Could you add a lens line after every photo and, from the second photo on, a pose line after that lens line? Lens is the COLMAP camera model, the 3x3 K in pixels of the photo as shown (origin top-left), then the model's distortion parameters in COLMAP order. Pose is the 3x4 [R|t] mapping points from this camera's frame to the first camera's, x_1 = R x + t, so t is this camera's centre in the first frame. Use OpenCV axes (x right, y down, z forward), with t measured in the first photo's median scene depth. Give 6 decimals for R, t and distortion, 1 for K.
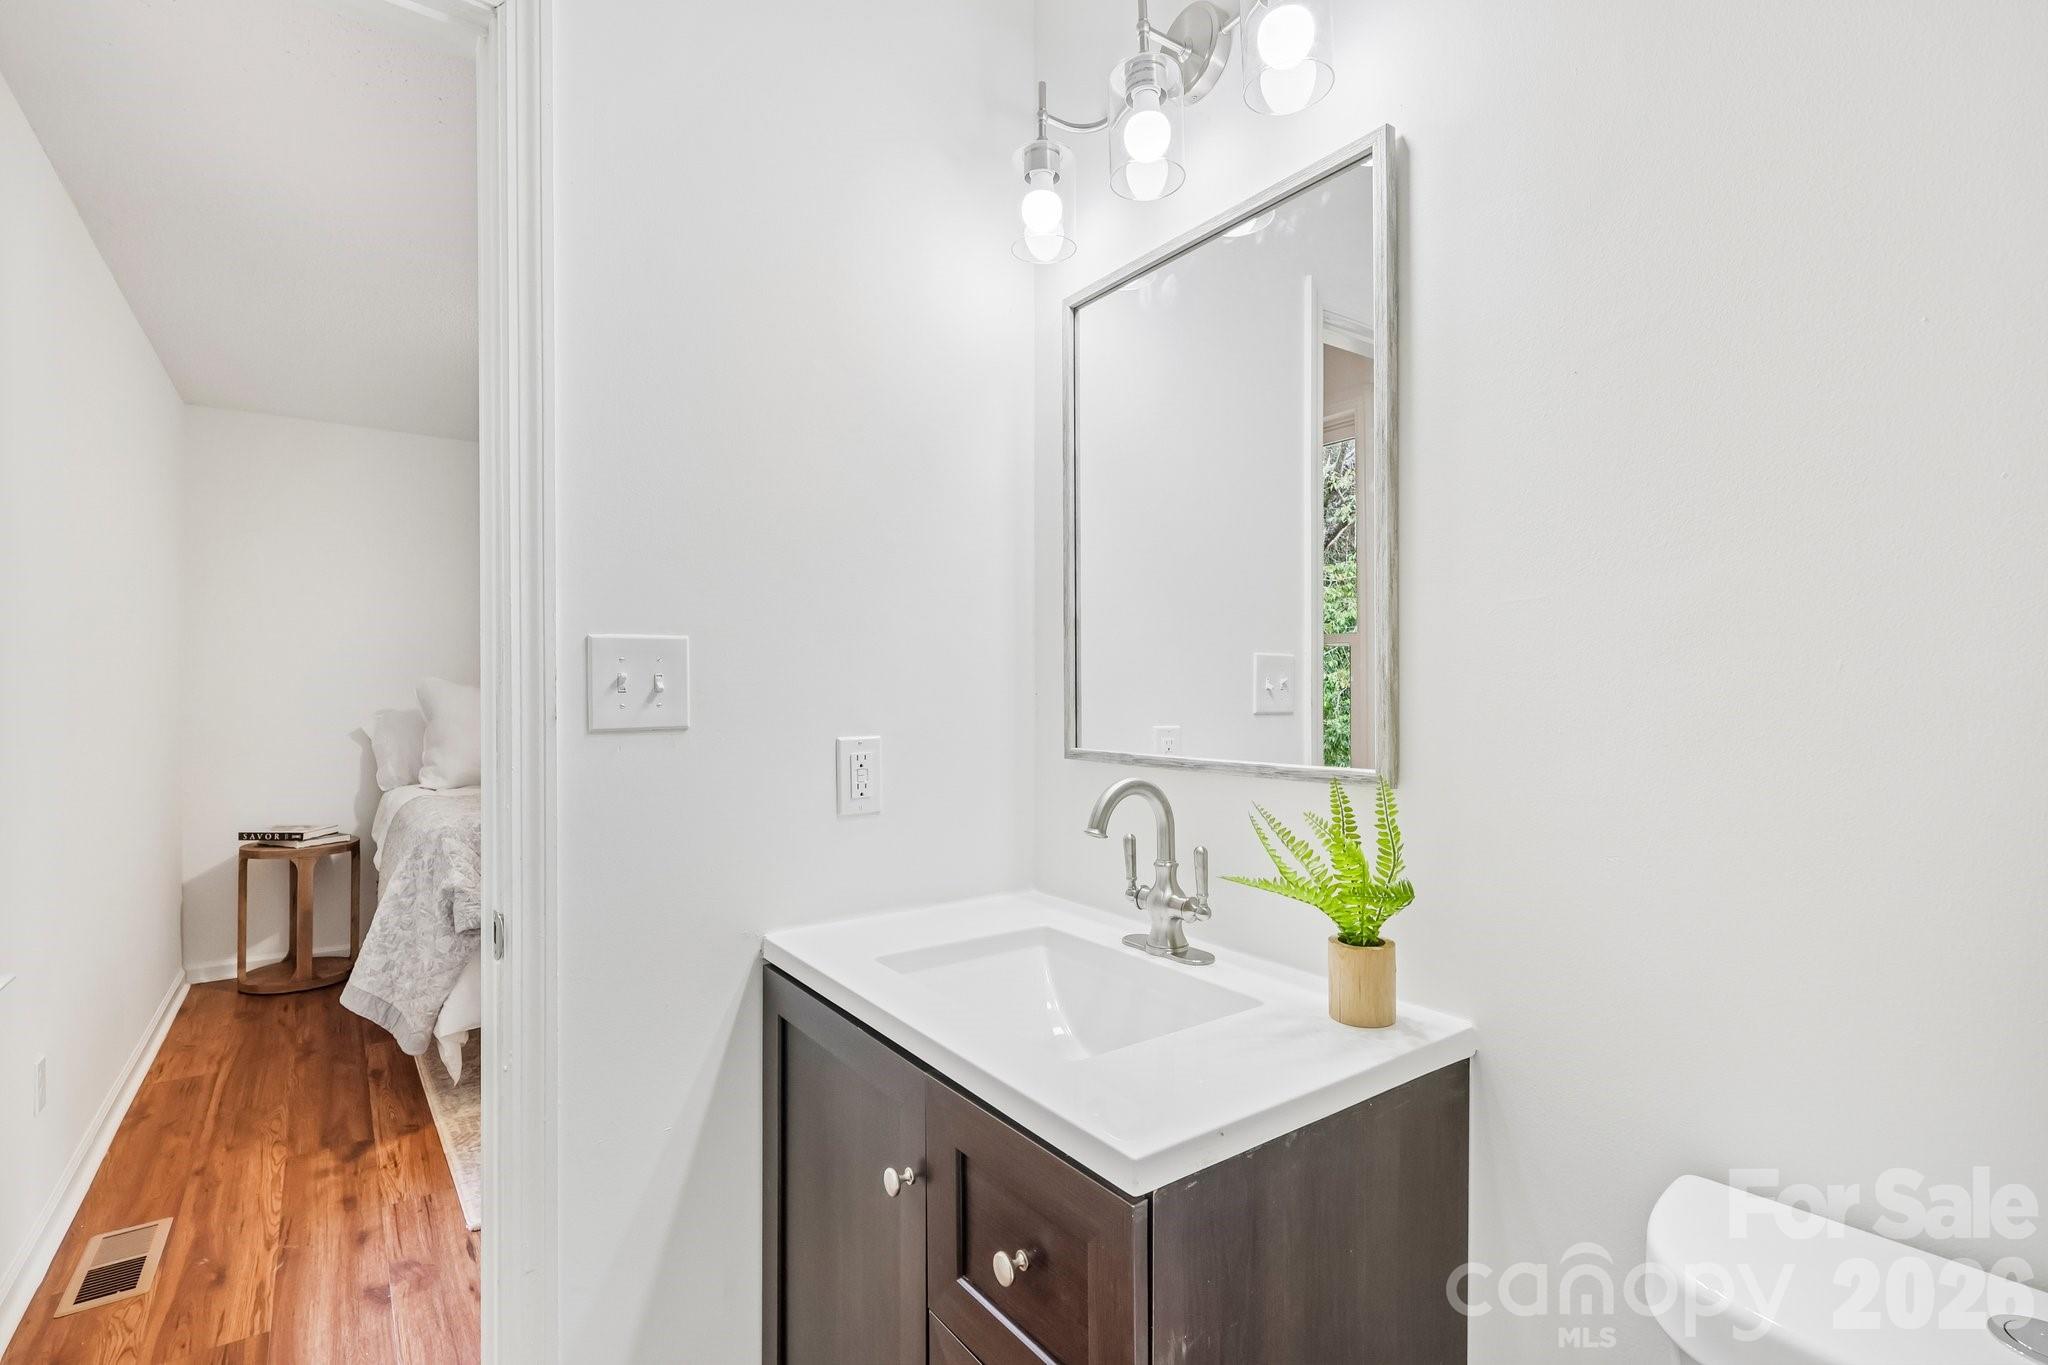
lens RADIAL K [[954.9, 0, 1033.3], [0, 954.9, 686.6], [0, 0, 1]] dist [0.000693, 0.001049]
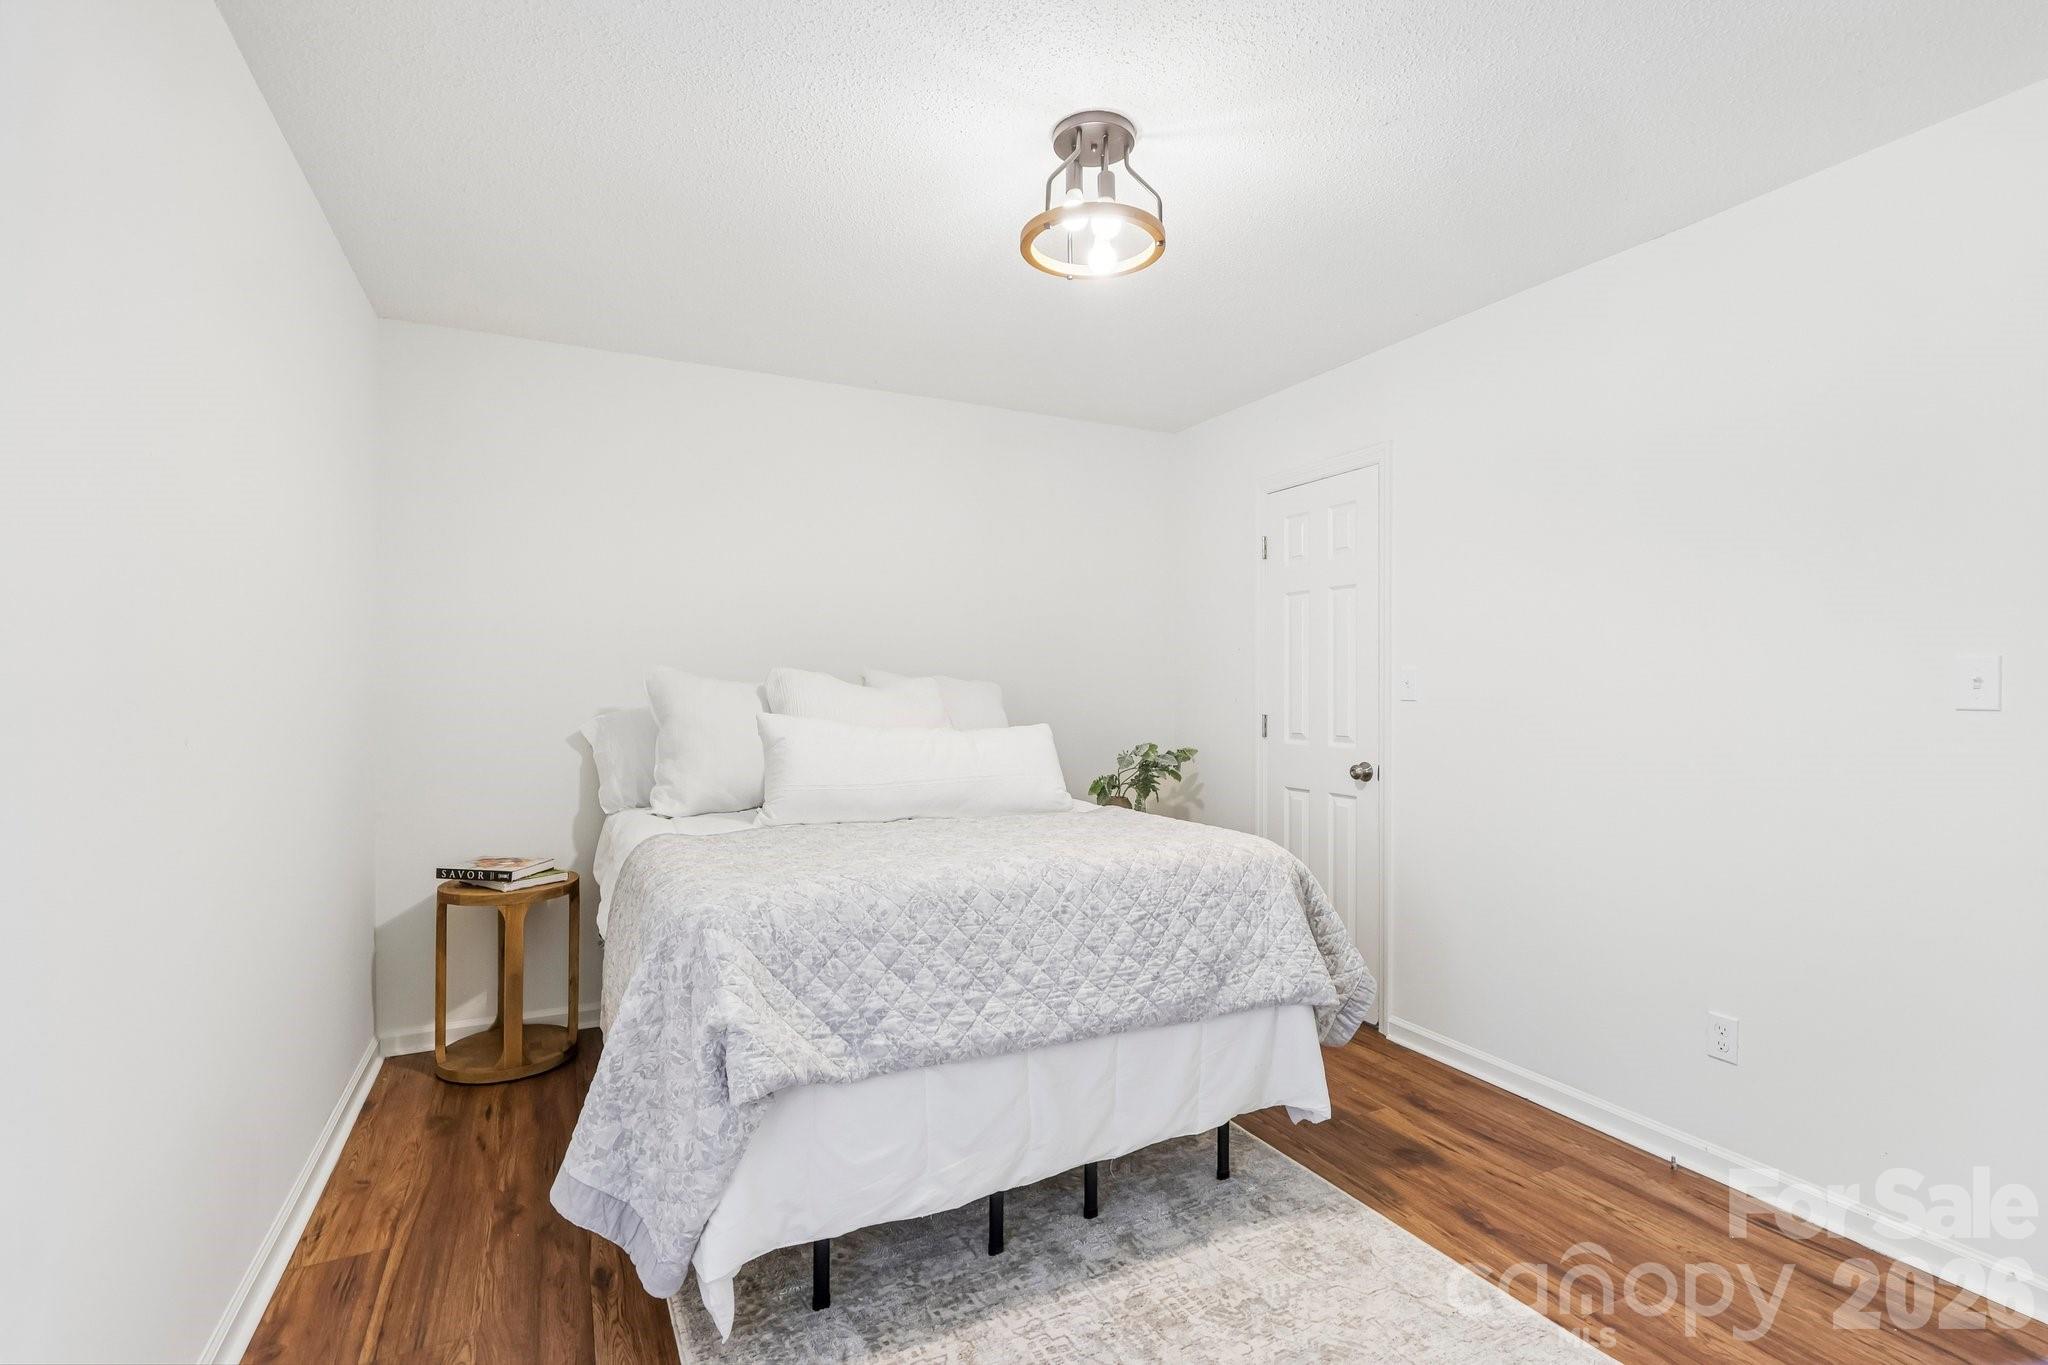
lens RADIAL K [[954.9, 0, 1033.3], [0, 954.9, 686.6], [0, 0, 1]] dist [0.000693, 0.001049]
pose [[0.985667, 0.003798, -0.168663, -0.260713], [-0.003102, 0.999986, 0.004387, 0.002188], [0.168677, -0.003801, 0.985664, 0.368345]]
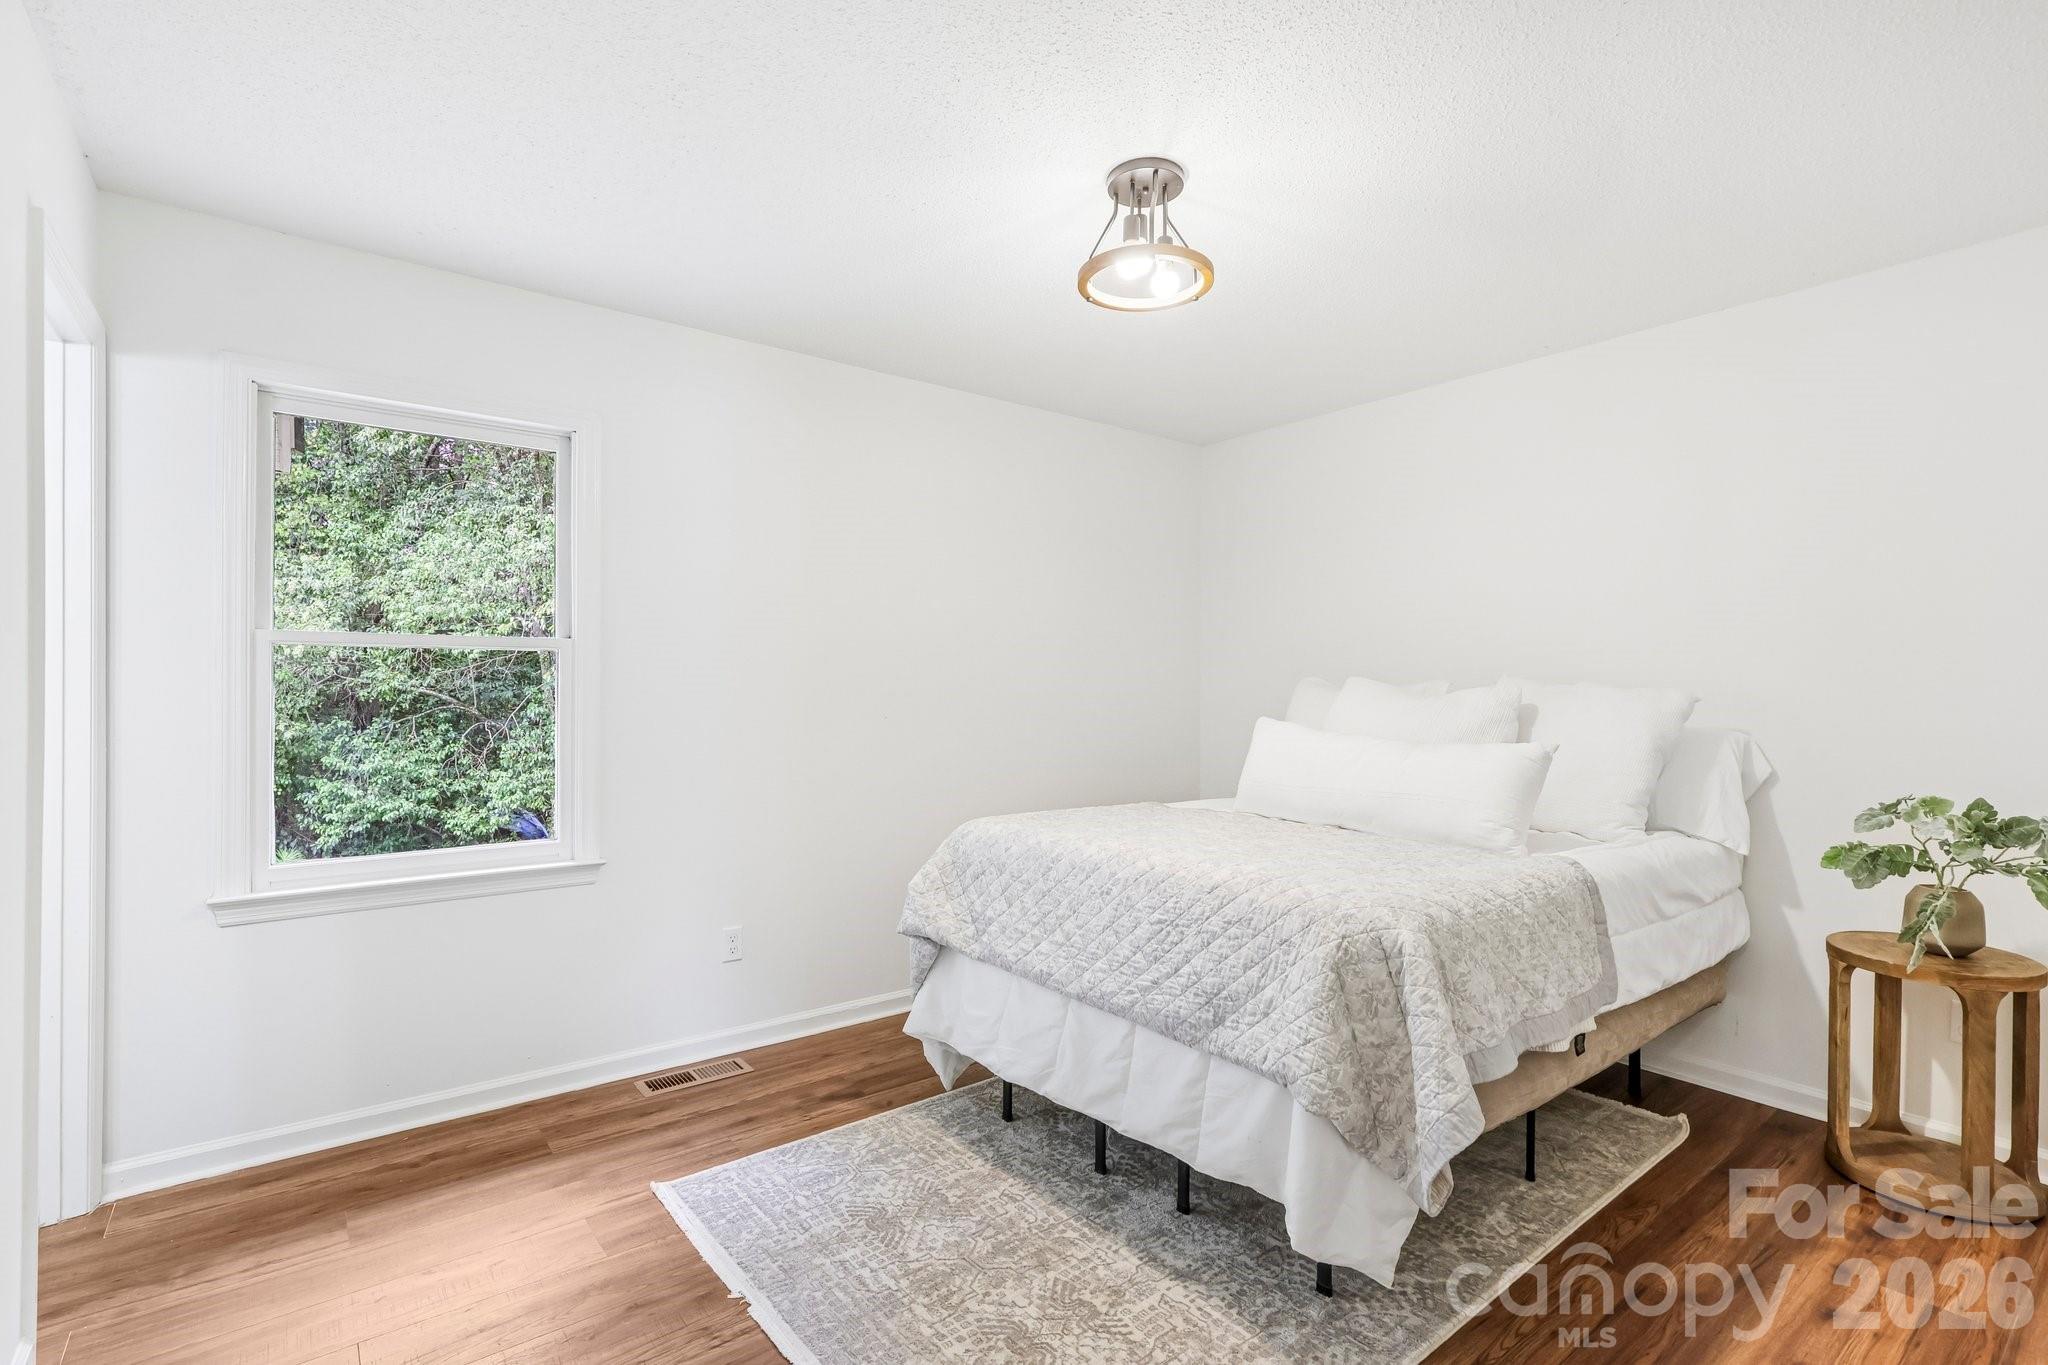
lens RADIAL K [[954.9, 0, 1033.3], [0, 954.9, 686.6], [0, 0, 1]] dist [0.000693, 0.001049]
pose [[0.030043, -0.004706, -0.999538, 0.323001], [0.000545, 0.999989, -0.004692, 0.002783], [0.999548, -0.000404, 0.030046, 0.880776]]
